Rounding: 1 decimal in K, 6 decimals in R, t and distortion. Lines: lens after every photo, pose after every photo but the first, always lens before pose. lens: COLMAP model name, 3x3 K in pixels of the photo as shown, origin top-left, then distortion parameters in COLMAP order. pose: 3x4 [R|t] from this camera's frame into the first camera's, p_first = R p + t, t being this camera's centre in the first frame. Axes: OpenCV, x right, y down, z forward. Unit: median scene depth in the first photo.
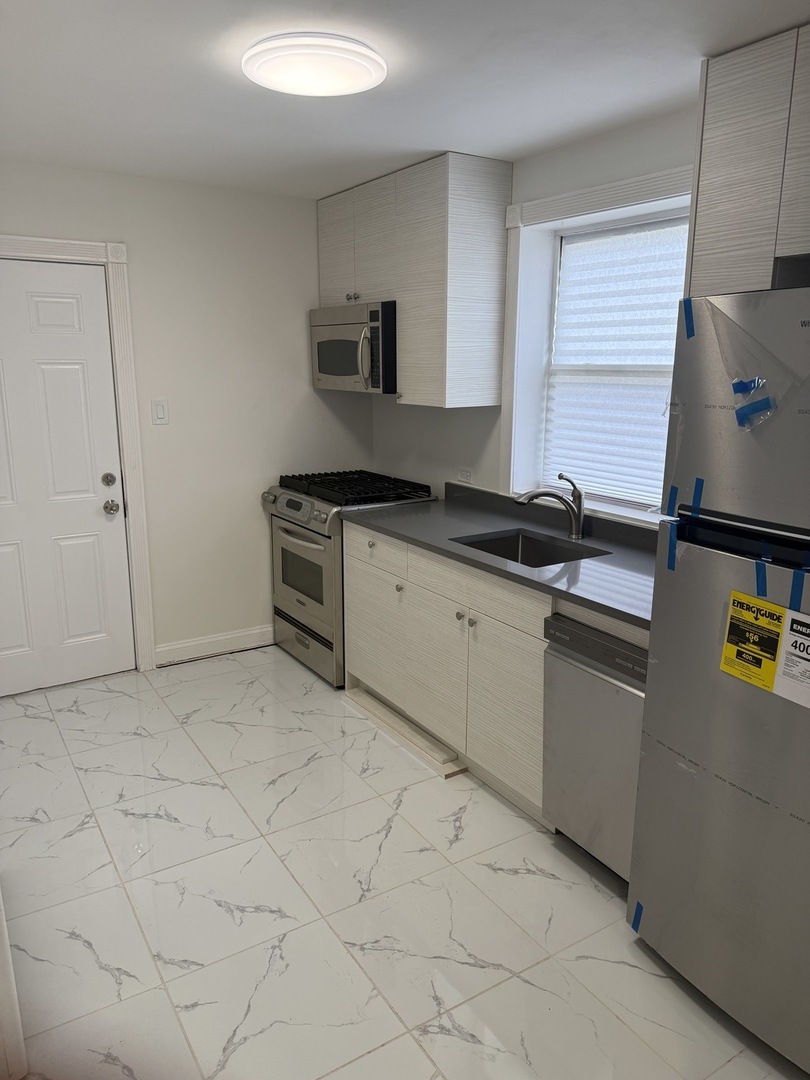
lens RADIAL K [[759.8, 0, 398.9], [0, 759.8, 537.8], [0, 0, 1]] dist [-0.001499, -0.003508]
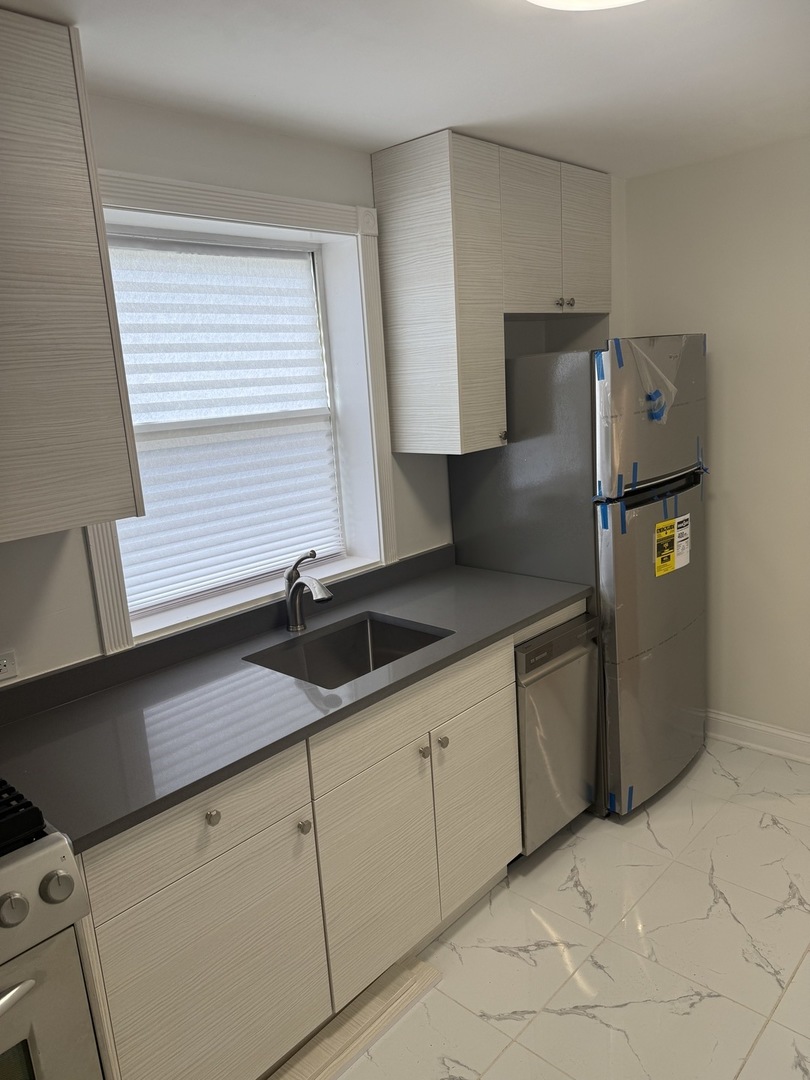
lens RADIAL K [[759.8, 0, 400.4], [0, 759.8, 545.3], [0, 0, 1]] dist [-0.001499, -0.003508]
pose [[-0.252883, -0.188232, 0.949009, -0.538420], [0.287357, 0.922015, 0.259450, -0.261017], [-0.923838, 0.338315, -0.179072, 1.028884]]
